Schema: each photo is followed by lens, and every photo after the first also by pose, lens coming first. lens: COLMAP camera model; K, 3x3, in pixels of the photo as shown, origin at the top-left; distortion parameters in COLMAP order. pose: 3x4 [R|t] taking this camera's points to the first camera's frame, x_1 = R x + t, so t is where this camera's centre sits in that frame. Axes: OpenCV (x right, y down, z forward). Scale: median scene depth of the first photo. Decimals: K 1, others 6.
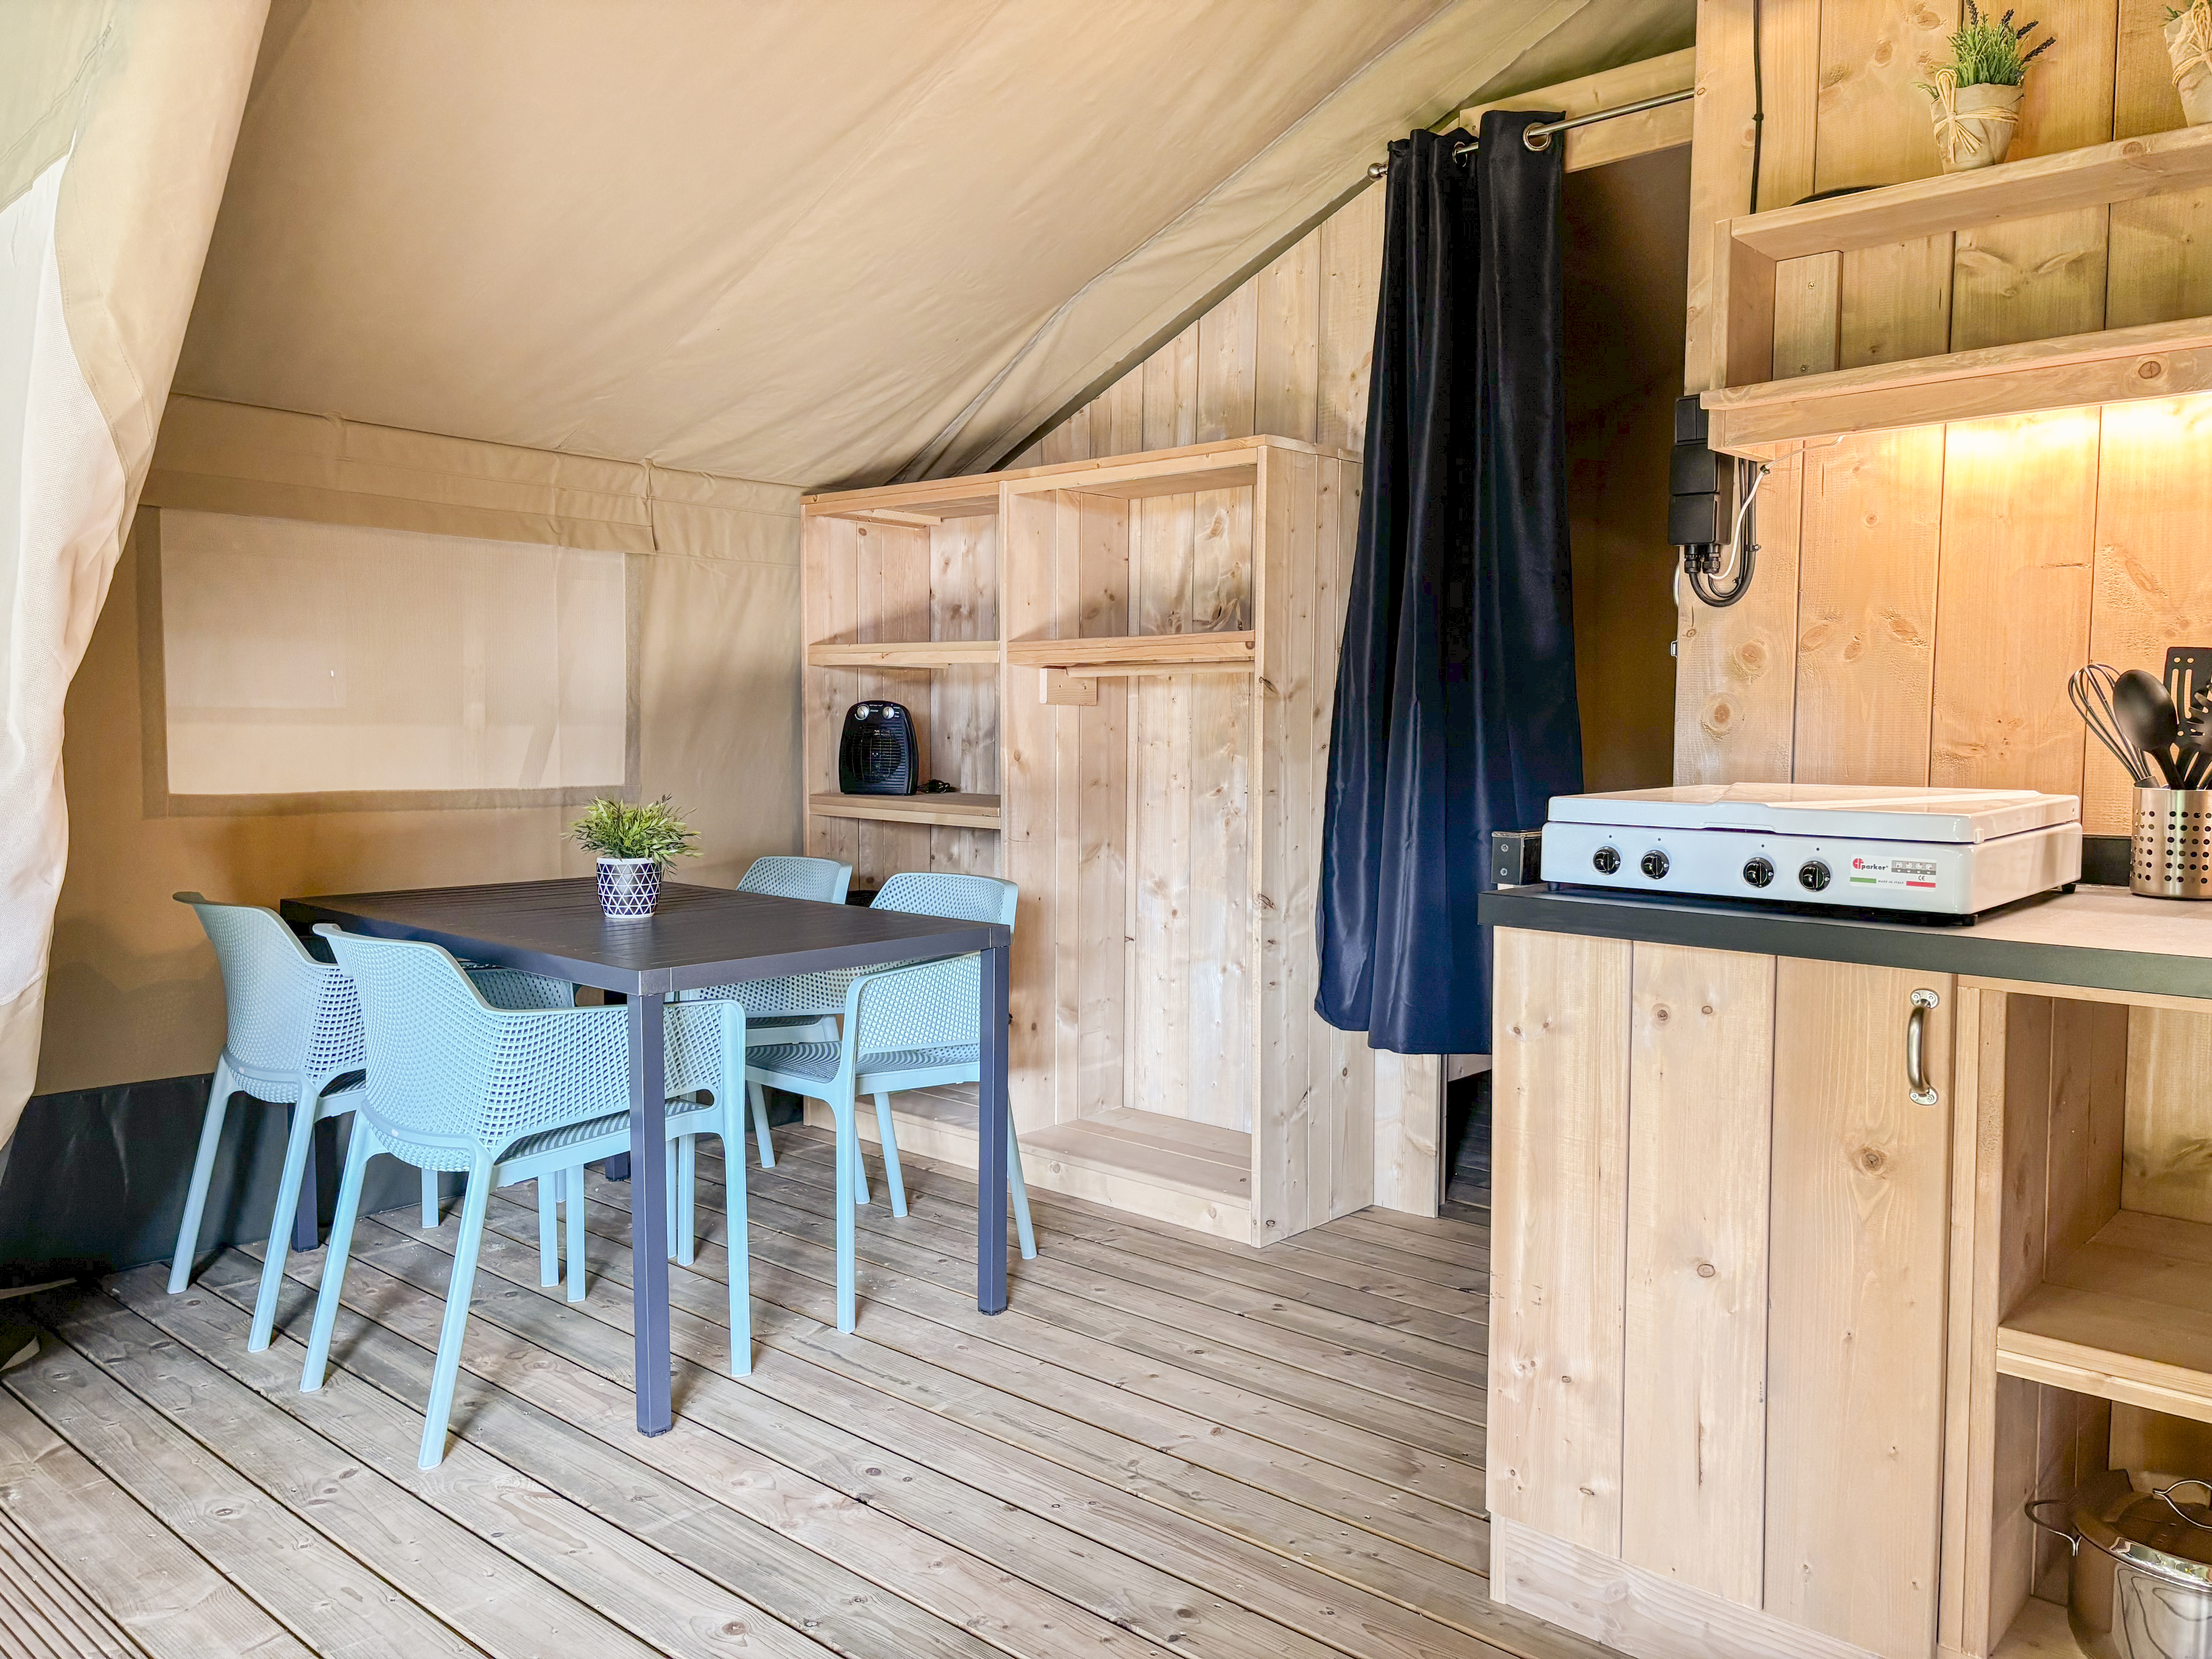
lens RADIAL K [[1663.6, 0, 1106.7], [0, 1663.6, 831.8], [0, 0, 1]] dist [0.039547, -0.033716]
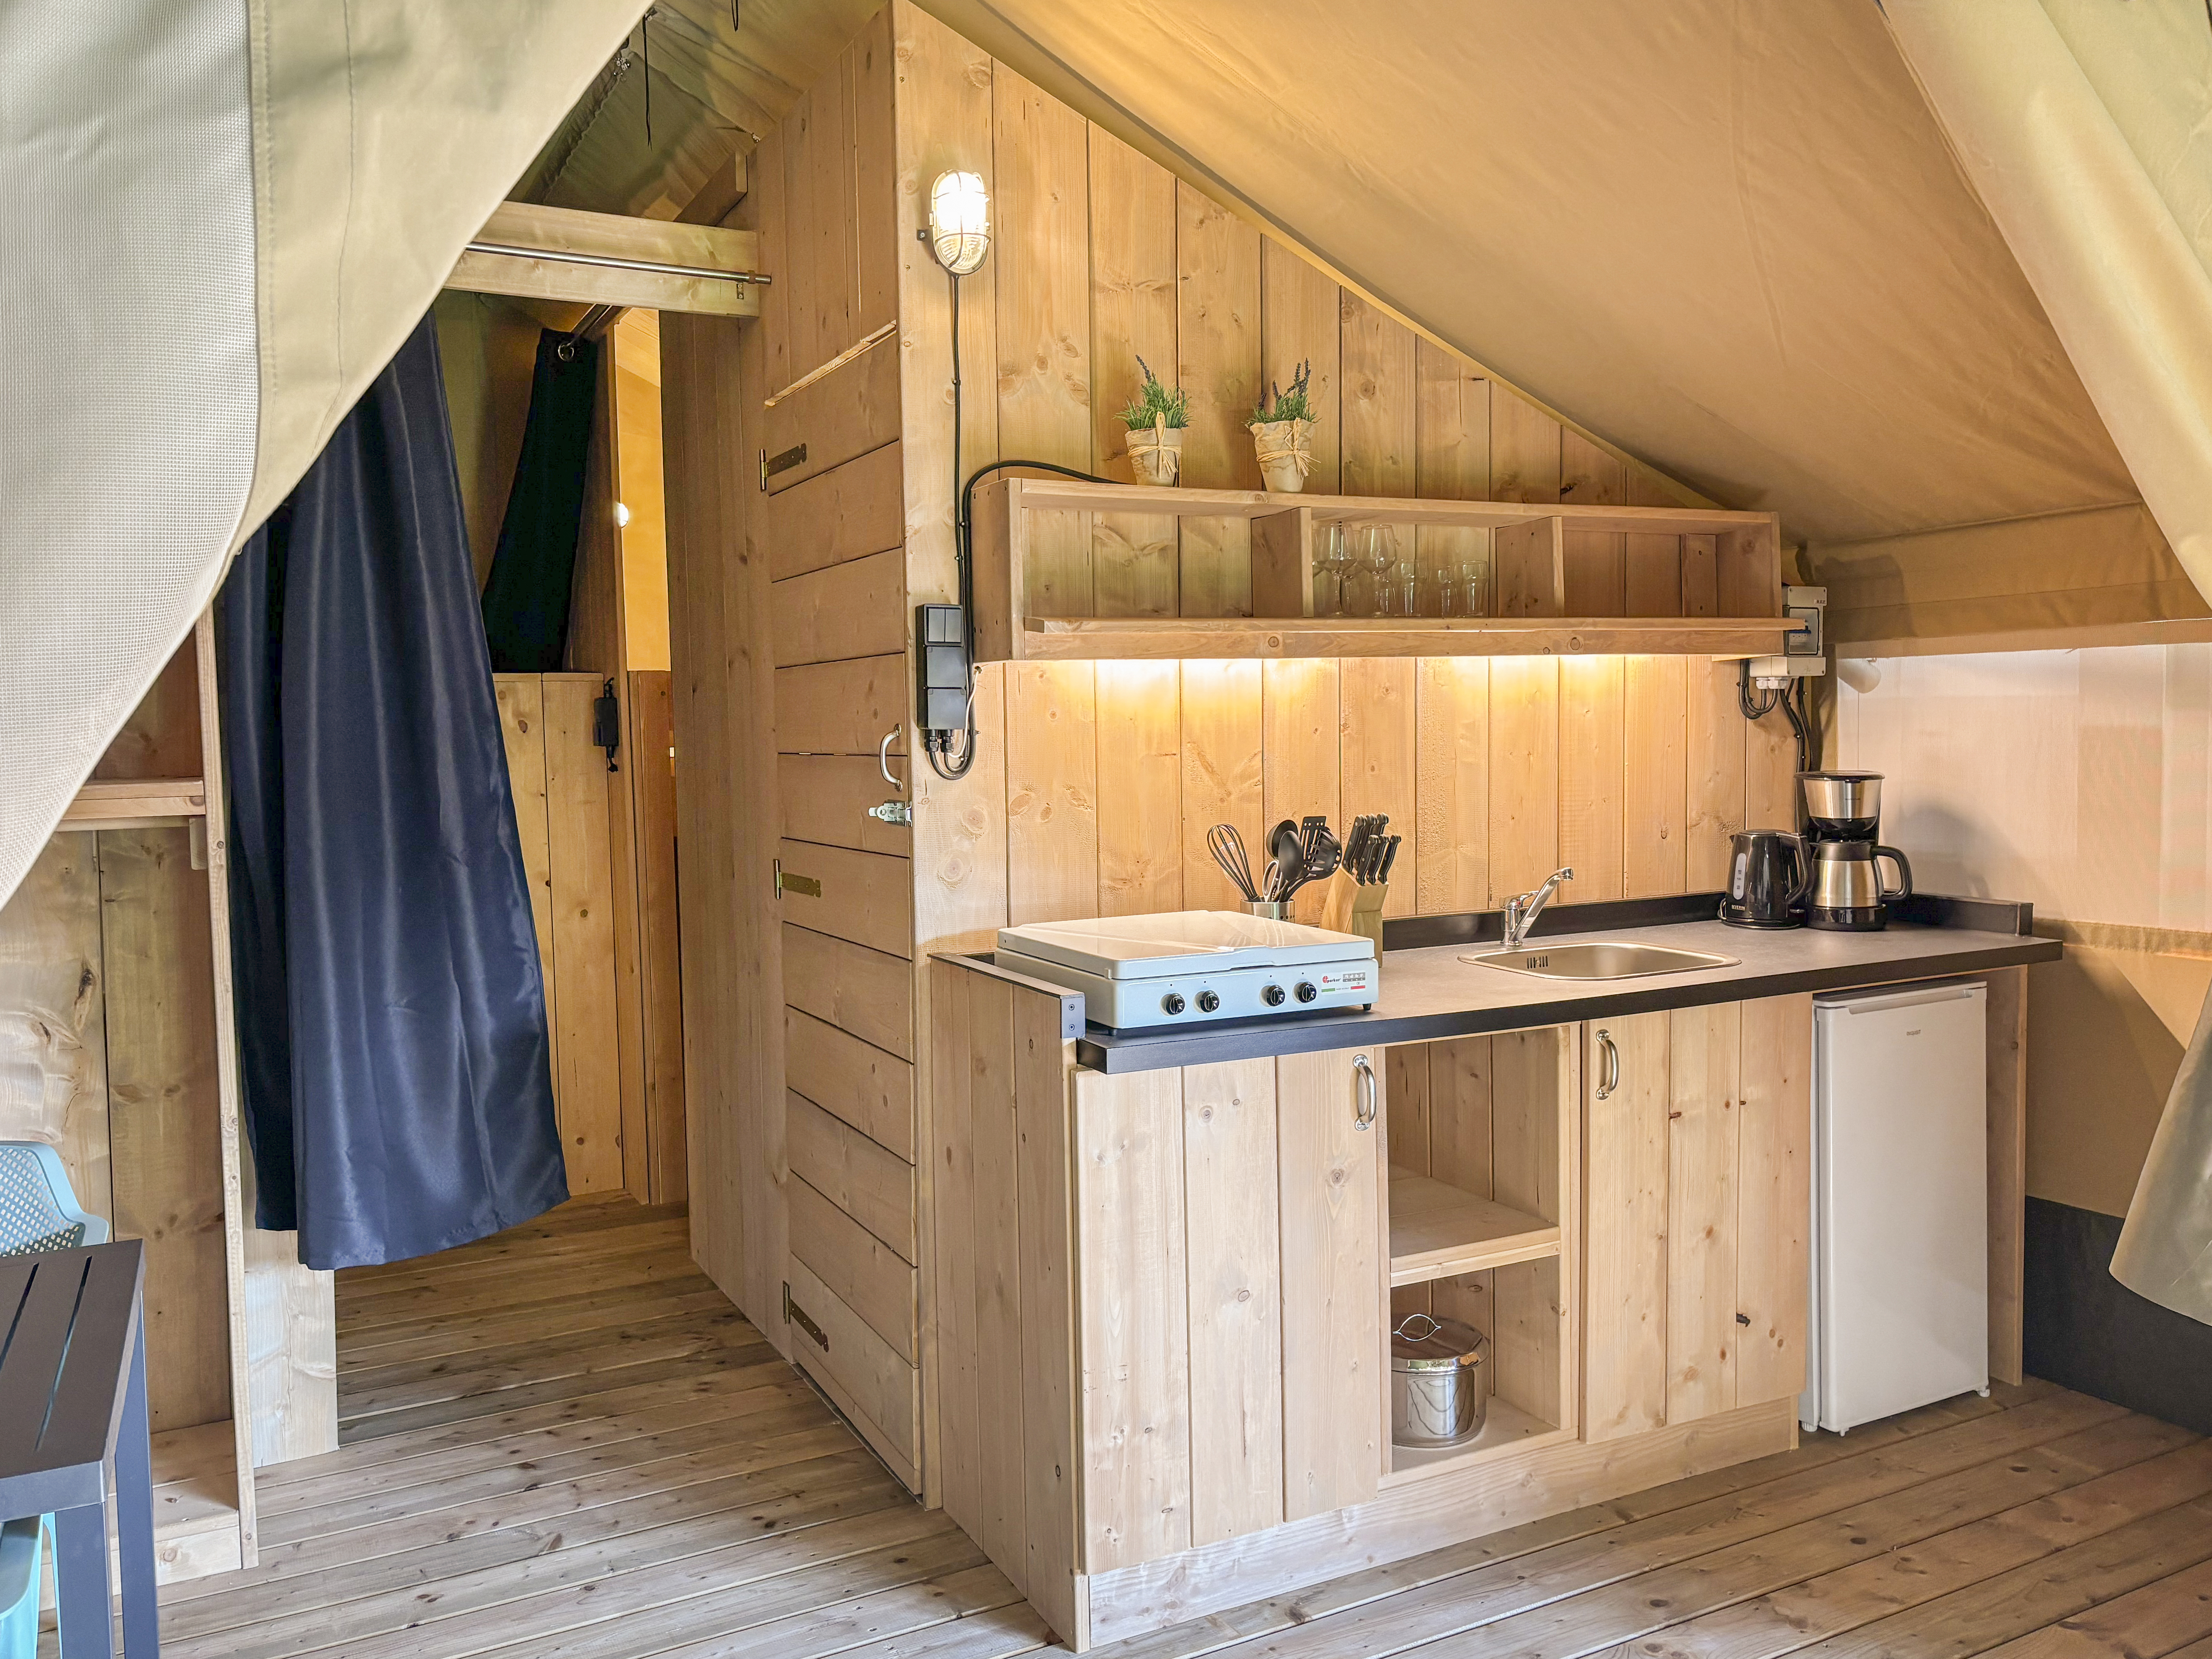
lens RADIAL K [[1663.7, 0, 1106.7], [0, 1663.7, 831.8], [0, 0, 1]] dist [0.039547, -0.033716]
pose [[0.347158, -0.064112, 0.935613, -0.795026], [0.082835, 0.995857, 0.037504, -0.146923], [-0.934141, 0.064482, 0.351031, 0.532530]]
